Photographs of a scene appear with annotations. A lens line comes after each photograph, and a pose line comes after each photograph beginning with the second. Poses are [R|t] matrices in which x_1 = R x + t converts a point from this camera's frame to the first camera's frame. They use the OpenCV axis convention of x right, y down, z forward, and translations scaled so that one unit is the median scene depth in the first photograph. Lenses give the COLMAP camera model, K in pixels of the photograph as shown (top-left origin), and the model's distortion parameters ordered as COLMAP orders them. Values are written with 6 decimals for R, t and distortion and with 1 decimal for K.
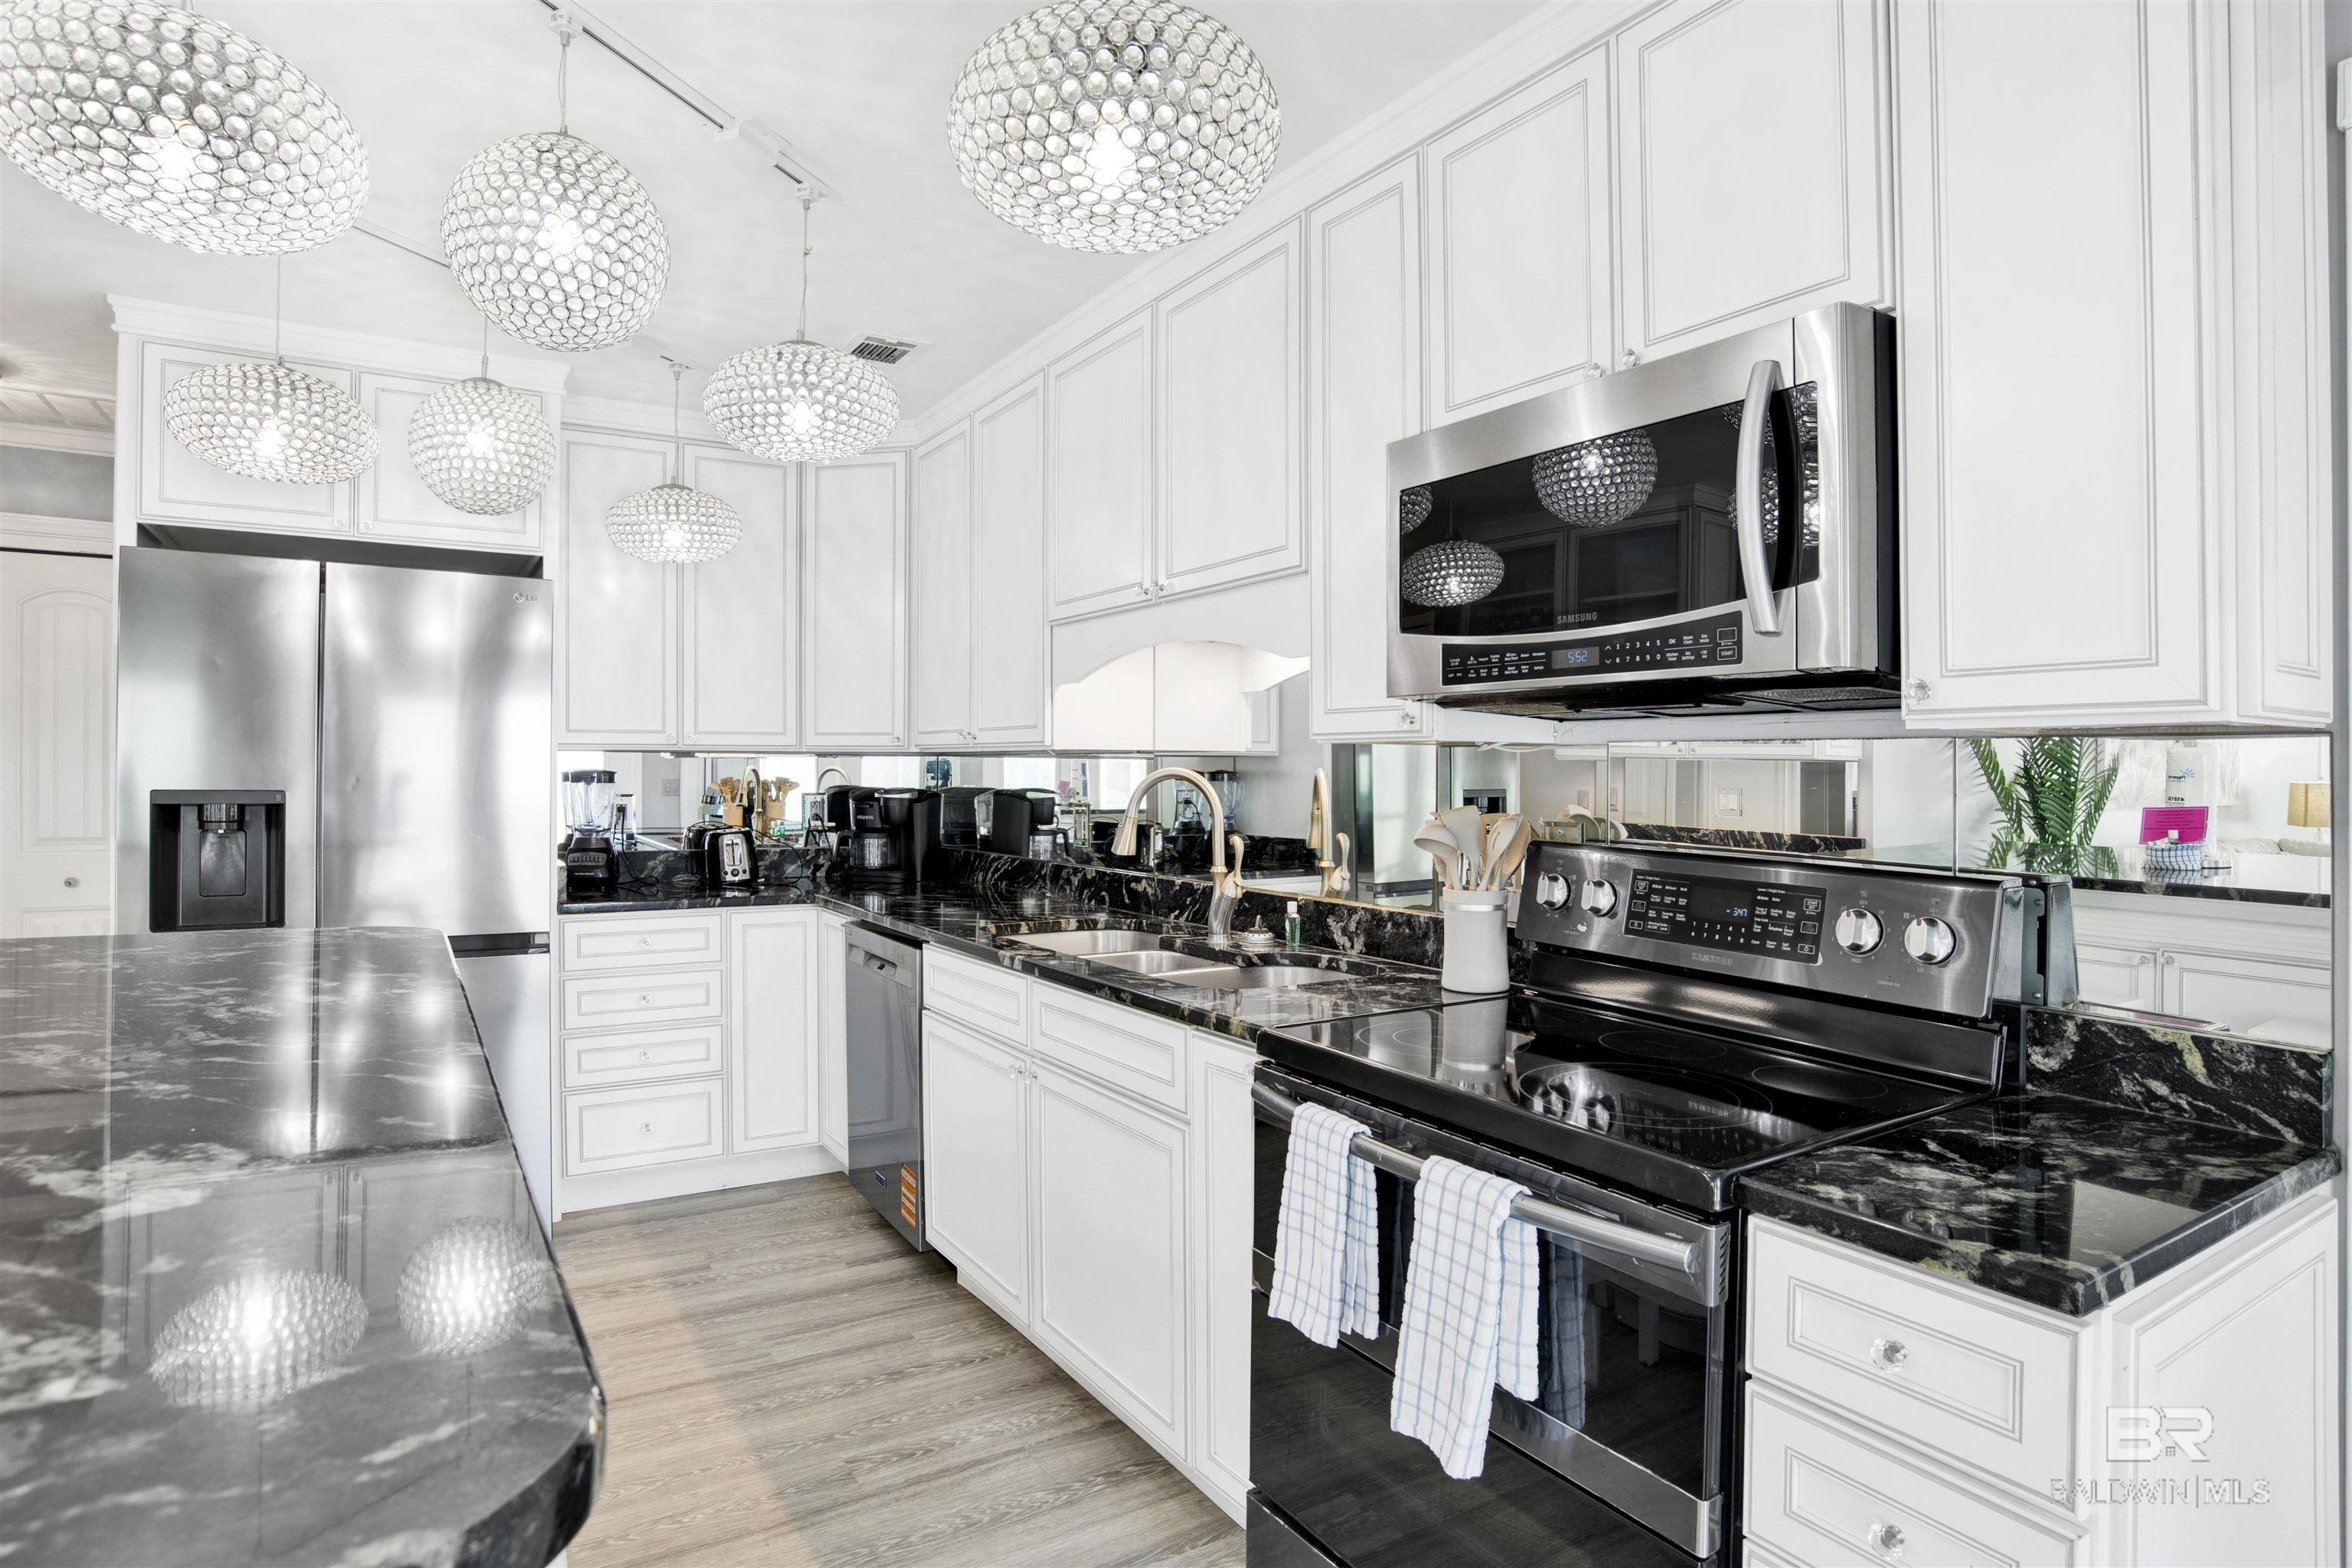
lens RADIAL K [[1269.3, 0, 1154.3], [0, 1269.3, 781.6], [0, 0, 1]] dist [-0.055045, 0.015959]
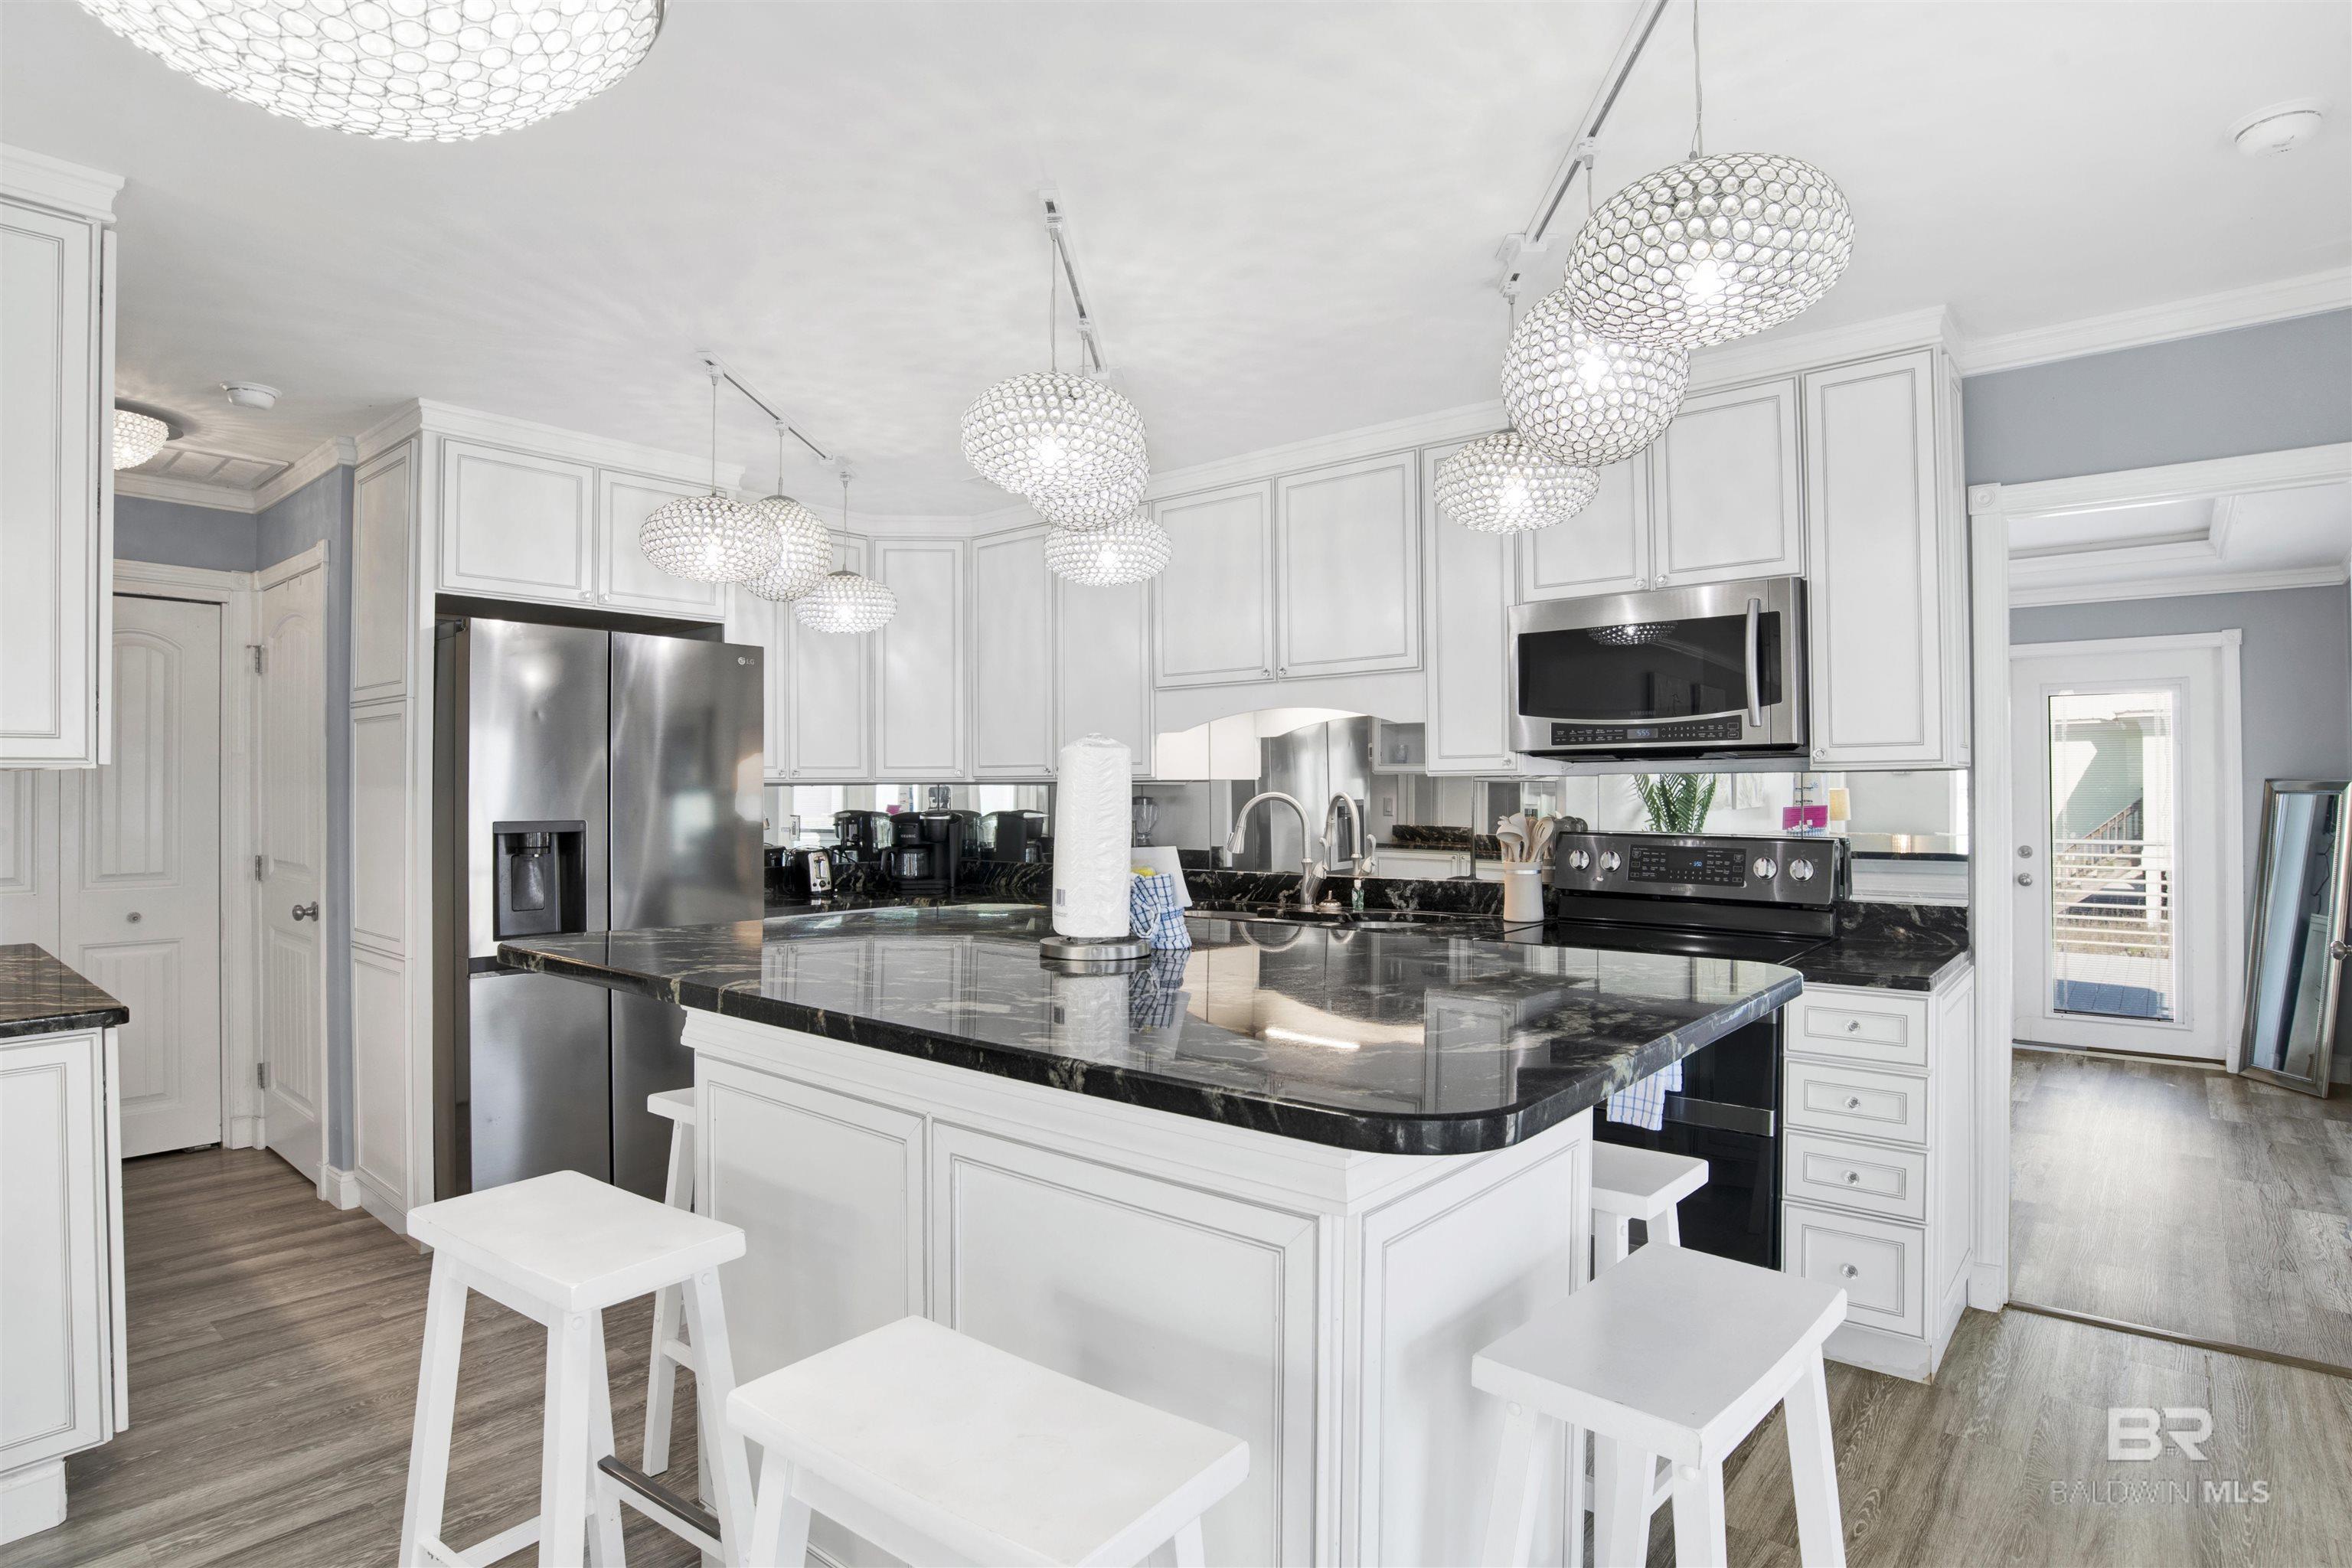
lens RADIAL K [[1269.3, 0, 1194.7], [0, 1269.3, 785.8], [0, 0, 1]] dist [-0.055045, 0.015959]
pose [[0.944807, -0.013278, 0.327360, -0.602392], [0.017044, 0.999817, -0.008639, -0.007373], [-0.327185, 0.013742, 0.944860, -0.382997]]
